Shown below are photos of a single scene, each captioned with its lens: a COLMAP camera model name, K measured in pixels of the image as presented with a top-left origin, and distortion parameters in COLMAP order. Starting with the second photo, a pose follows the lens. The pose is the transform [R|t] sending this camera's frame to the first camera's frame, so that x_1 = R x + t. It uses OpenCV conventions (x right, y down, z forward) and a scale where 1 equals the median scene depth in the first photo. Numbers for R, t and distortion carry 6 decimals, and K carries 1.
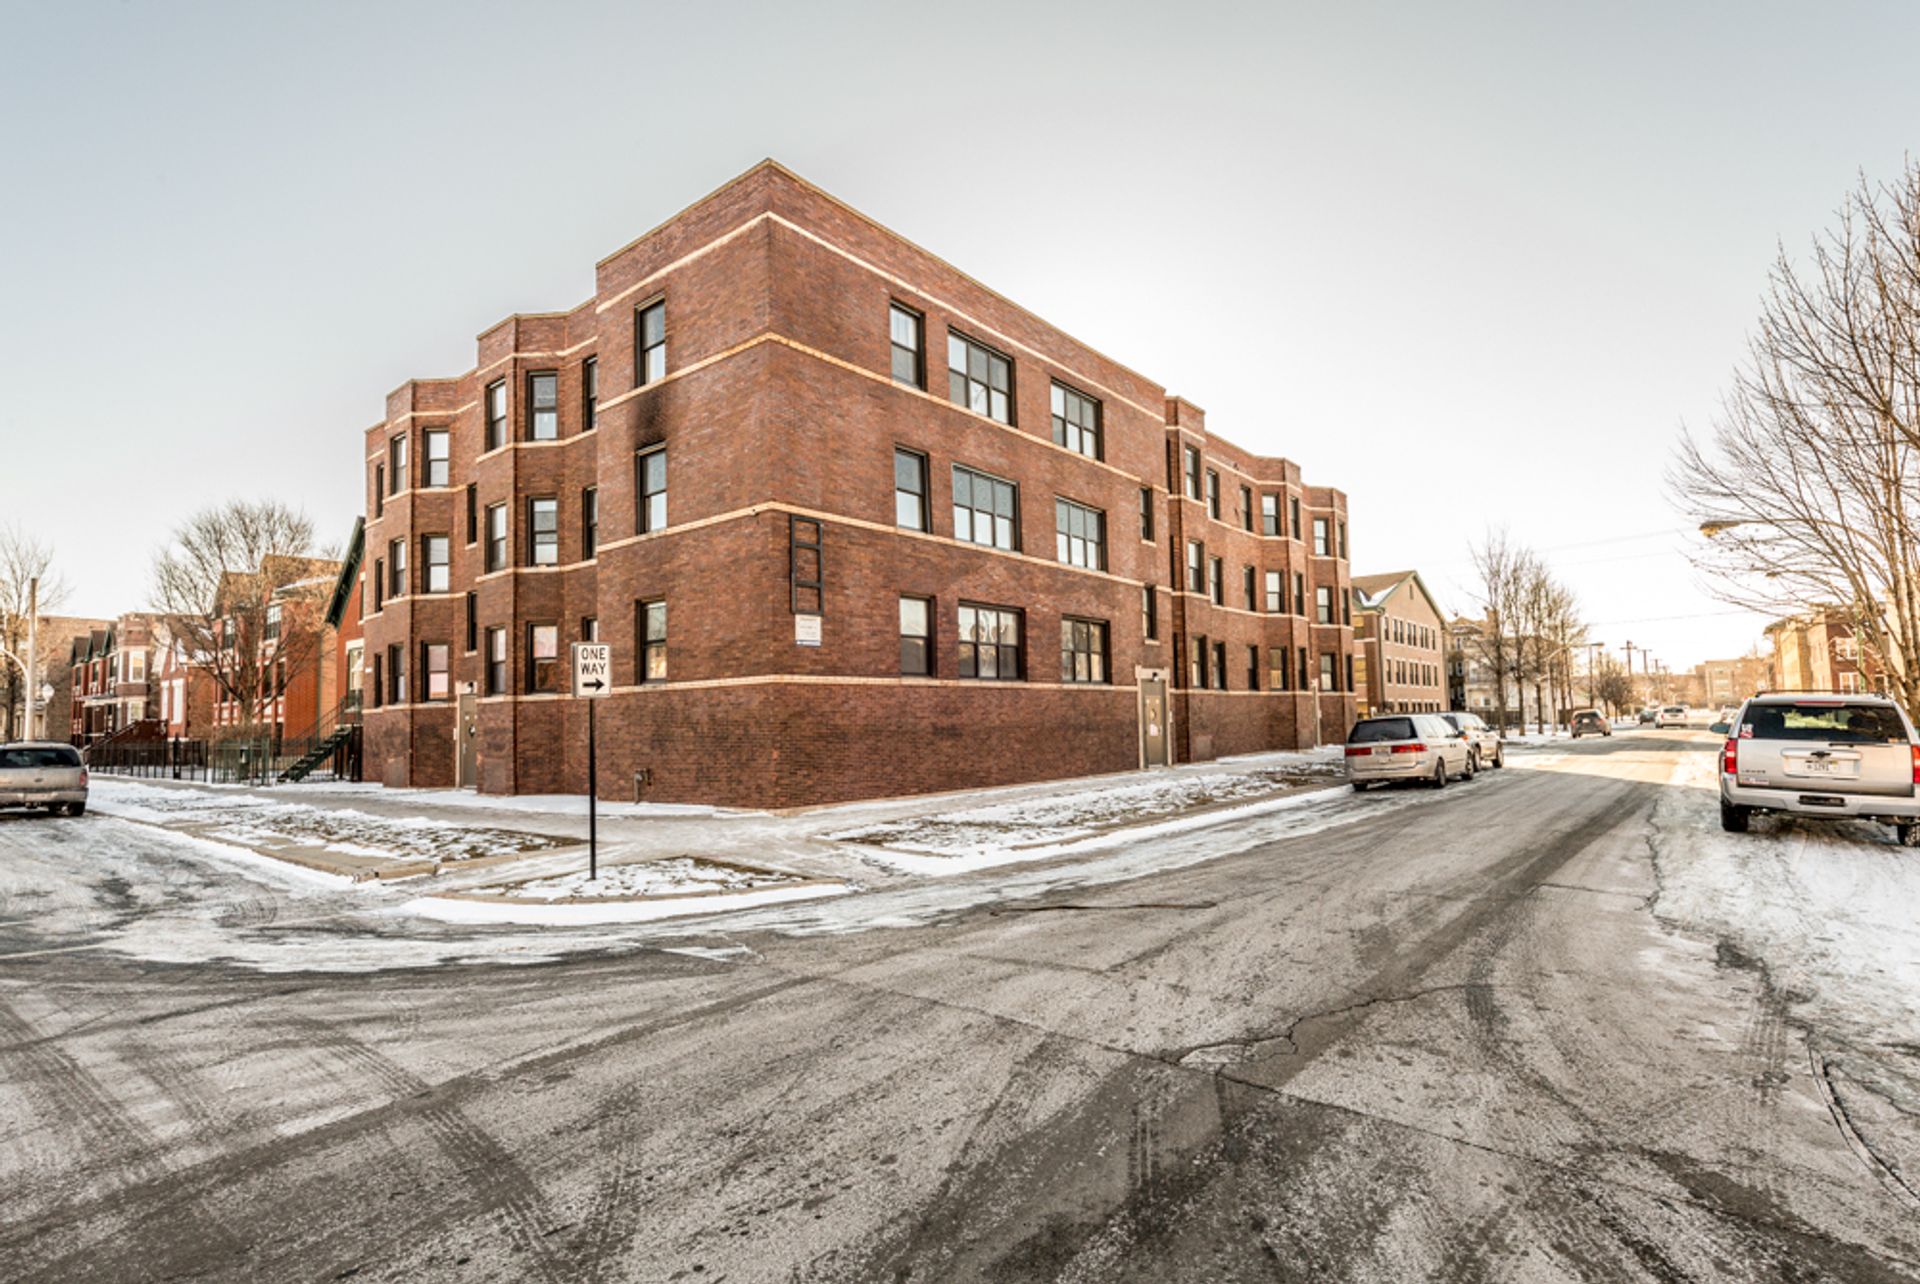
lens RADIAL K [[919.7, 0, 956.8], [0, 919.7, 569.8], [0, 0, 1]] dist [0.010598, -0.000320]
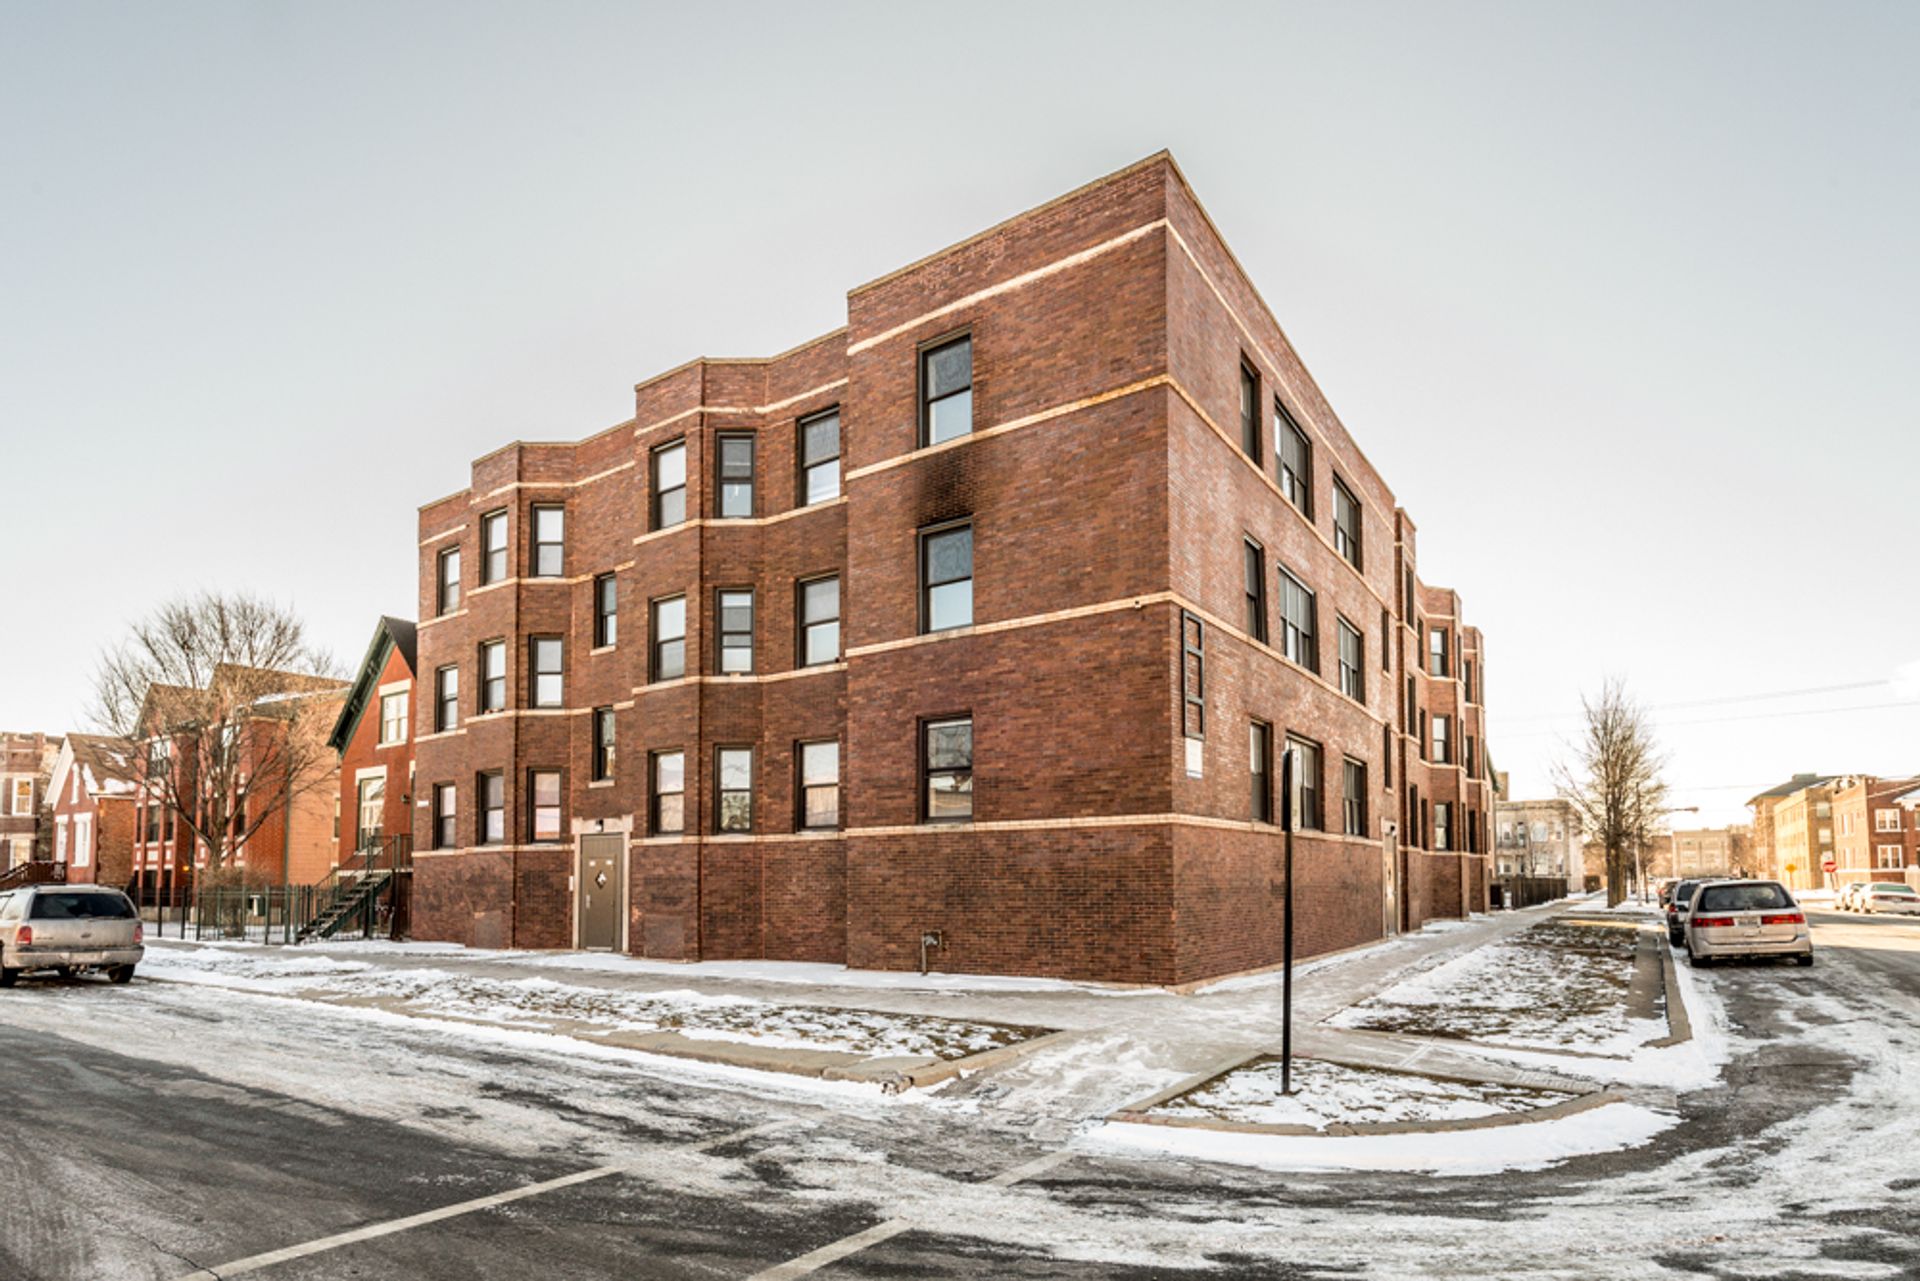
lens RADIAL K [[988.3, 0, 955.3], [0, 988.3, 727.9], [0, 0, 1]] dist [0.013942, -0.003984]
pose [[0.996708, 0.028531, 0.075894, -0.316306], [-0.029244, 0.999538, 0.008303, 0.028476], [-0.075622, -0.010495, 0.997081, 0.127550]]
